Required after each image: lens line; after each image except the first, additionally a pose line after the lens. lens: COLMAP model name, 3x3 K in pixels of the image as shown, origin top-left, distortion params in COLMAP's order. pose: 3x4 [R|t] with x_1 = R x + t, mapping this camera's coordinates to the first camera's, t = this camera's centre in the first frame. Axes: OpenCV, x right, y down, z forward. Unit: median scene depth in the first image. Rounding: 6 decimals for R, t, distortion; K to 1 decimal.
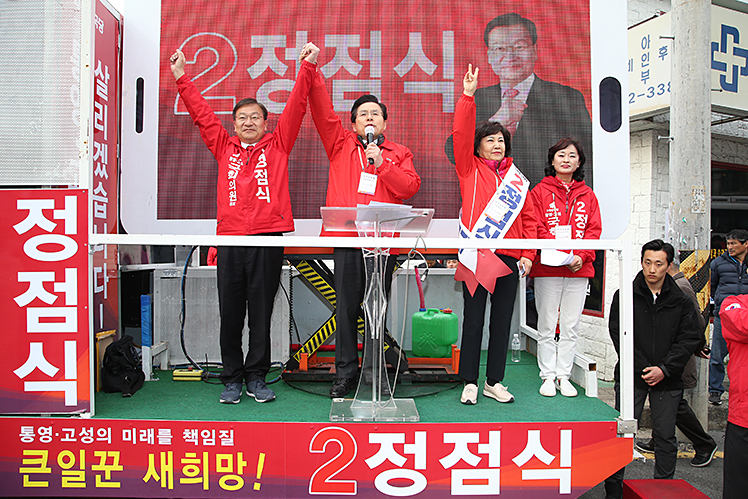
lens RADIAL K [[531.2, 0, 367.1], [0, 531.2, 248.5], [0, 0, 1]] dist [-0.073667, 0.022013]
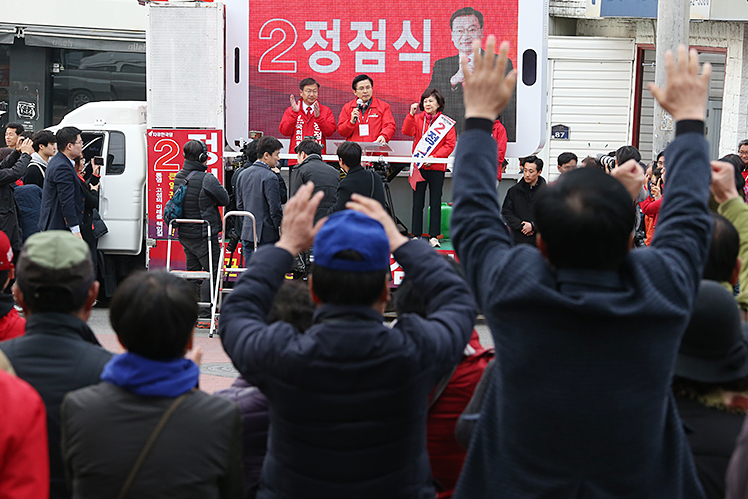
lens RADIAL K [[2954.1, 0, 378.4], [0, 2954.1, 245.8], [0, 0, 1]] dist [0.567374, 0.000000]
pose [[0.967491, 0.022145, -0.251933, 2.253745], [-0.006637, 0.998039, 0.062242, -0.293073], [0.252817, -0.058546, 0.965741, -7.602816]]
